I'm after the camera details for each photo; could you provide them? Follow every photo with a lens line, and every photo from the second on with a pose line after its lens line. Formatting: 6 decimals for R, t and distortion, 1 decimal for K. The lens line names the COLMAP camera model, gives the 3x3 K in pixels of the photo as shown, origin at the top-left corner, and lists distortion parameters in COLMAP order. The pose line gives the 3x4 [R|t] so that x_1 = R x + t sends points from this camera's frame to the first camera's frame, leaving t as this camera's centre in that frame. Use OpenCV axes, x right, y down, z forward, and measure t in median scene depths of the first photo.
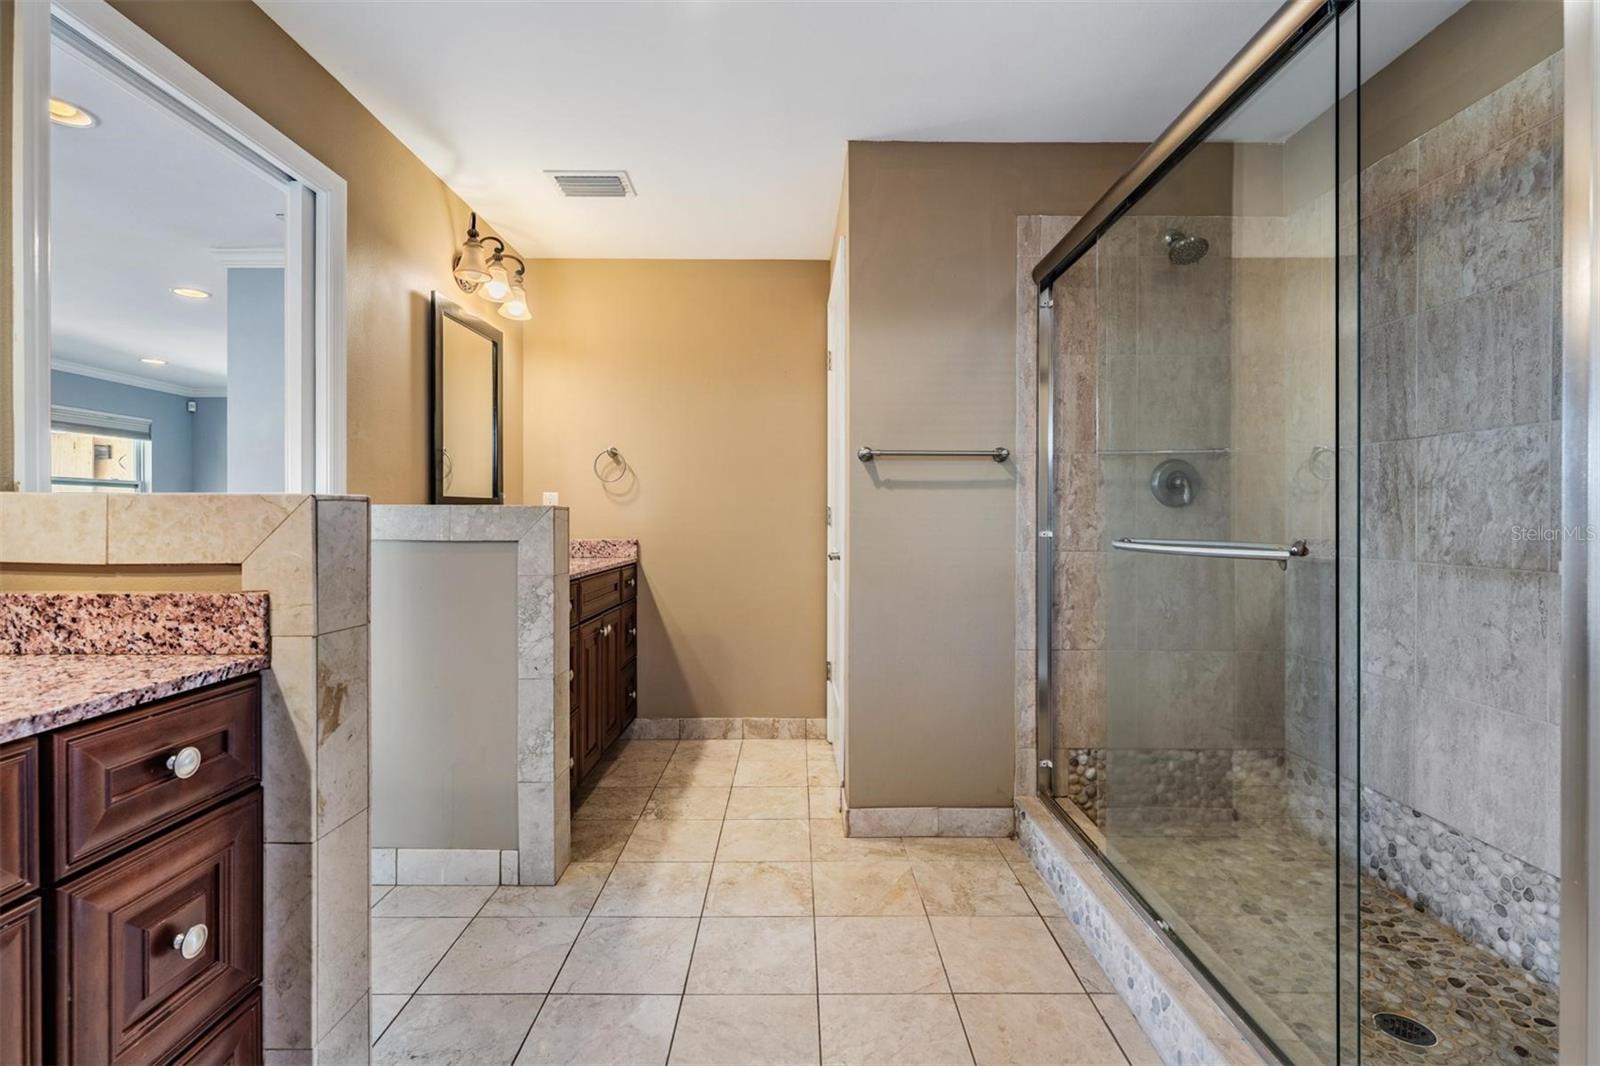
lens RADIAL K [[718.9, 0, 796.9], [0, 718.9, 531.1], [0, 0, 1]] dist [0.001289, -0.000735]
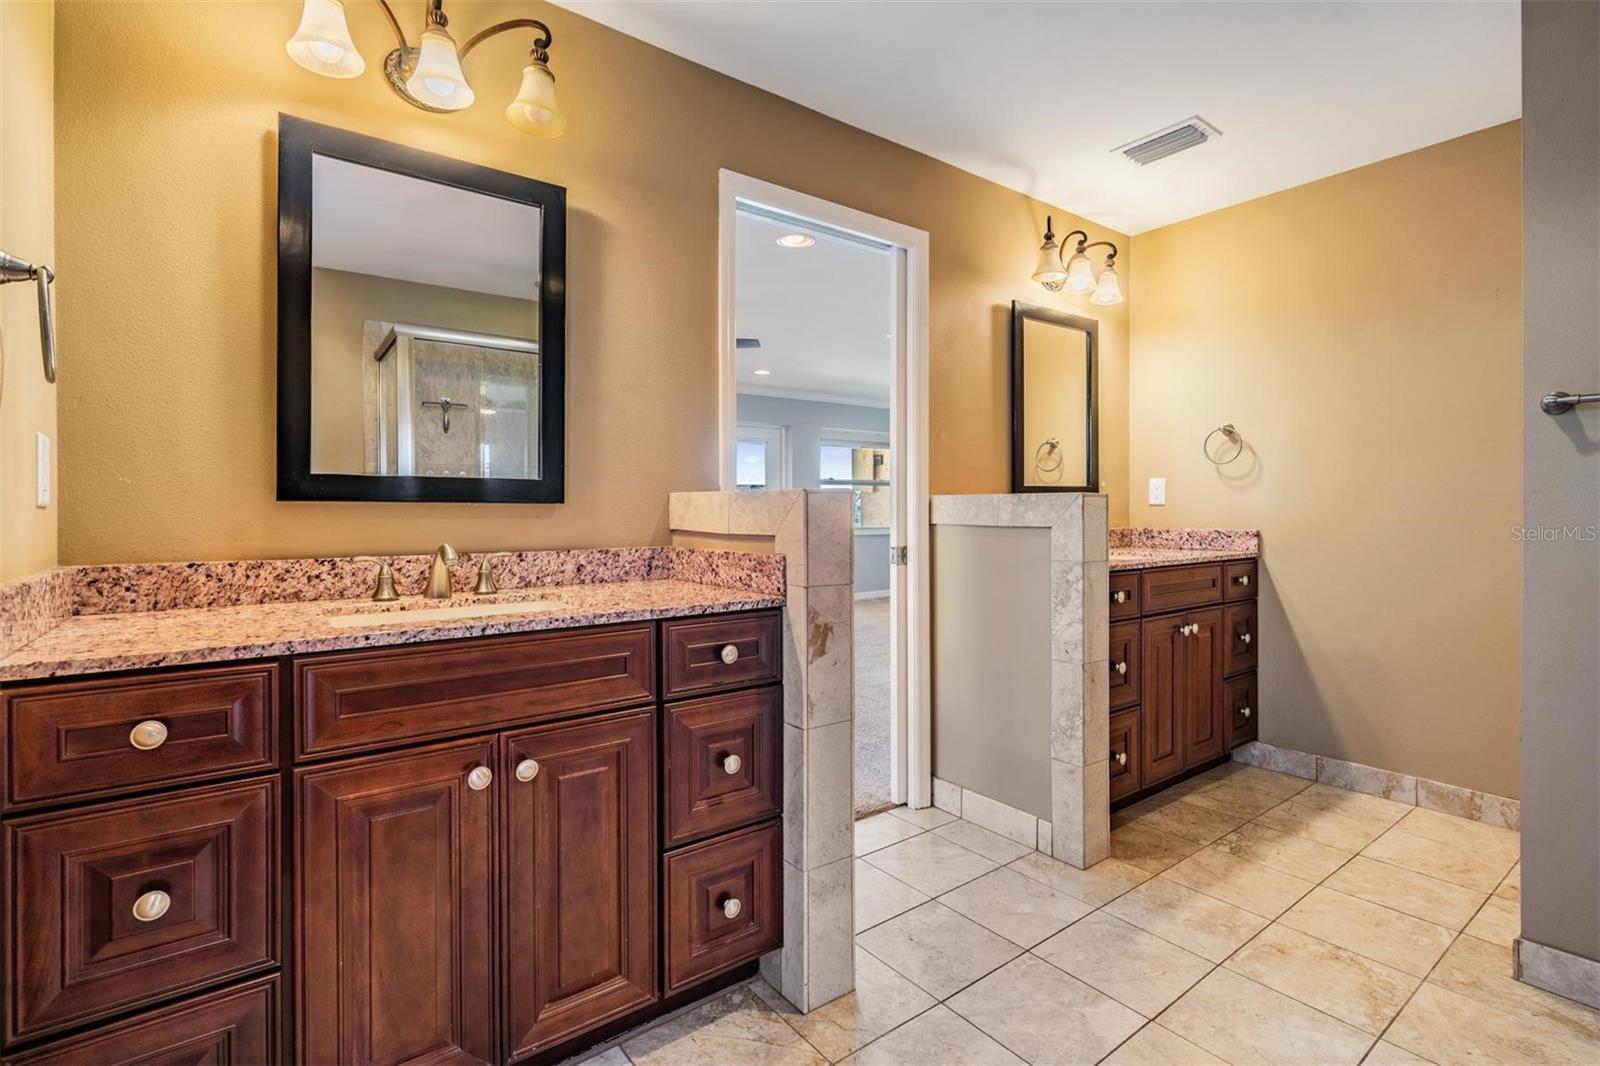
lens RADIAL K [[778.6, 0, 799.7], [0, 778.6, 530.1], [0, 0, 1]] dist [0.001008, 0.000267]
pose [[0.582388, 0.017880, -0.812714, 0.331499], [-0.010079, 0.999840, 0.014774, 0.004786], [0.812848, -0.000413, 0.582475, 0.045221]]
